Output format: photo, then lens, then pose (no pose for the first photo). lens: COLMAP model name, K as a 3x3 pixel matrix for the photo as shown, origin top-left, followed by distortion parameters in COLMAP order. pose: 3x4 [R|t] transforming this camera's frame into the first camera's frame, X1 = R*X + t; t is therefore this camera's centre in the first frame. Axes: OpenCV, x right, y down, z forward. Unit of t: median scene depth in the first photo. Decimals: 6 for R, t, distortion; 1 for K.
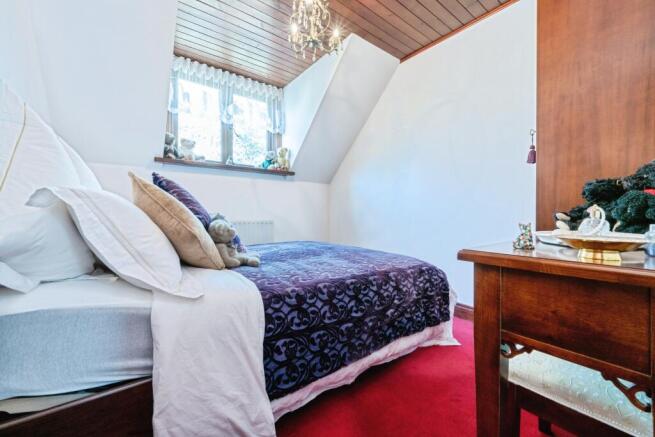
lens RADIAL K [[259.0, 0, 328.9], [0, 259.0, 216.0], [0, 0, 1]] dist [0.001158, 0.000162]
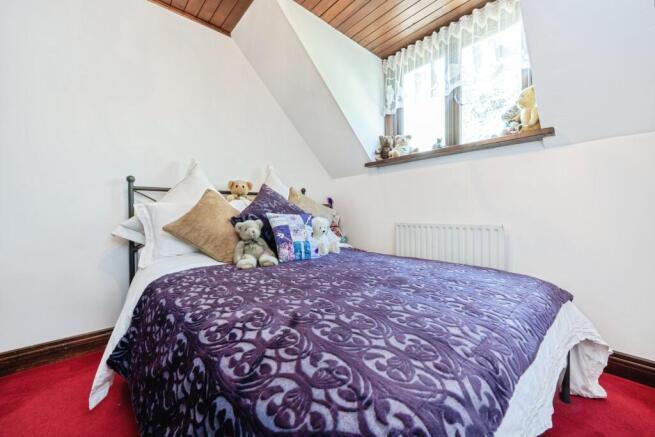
lens RADIAL K [[251.7, 0, 327.7], [0, 251.7, 211.0], [0, 0, 1]] dist [0.000059, 0.000011]
pose [[0.064255, -0.002239, -0.997931, 0.315118], [-0.015297, 0.999878, -0.003228, -0.011465], [0.997816, 0.015473, 0.064213, 0.618720]]
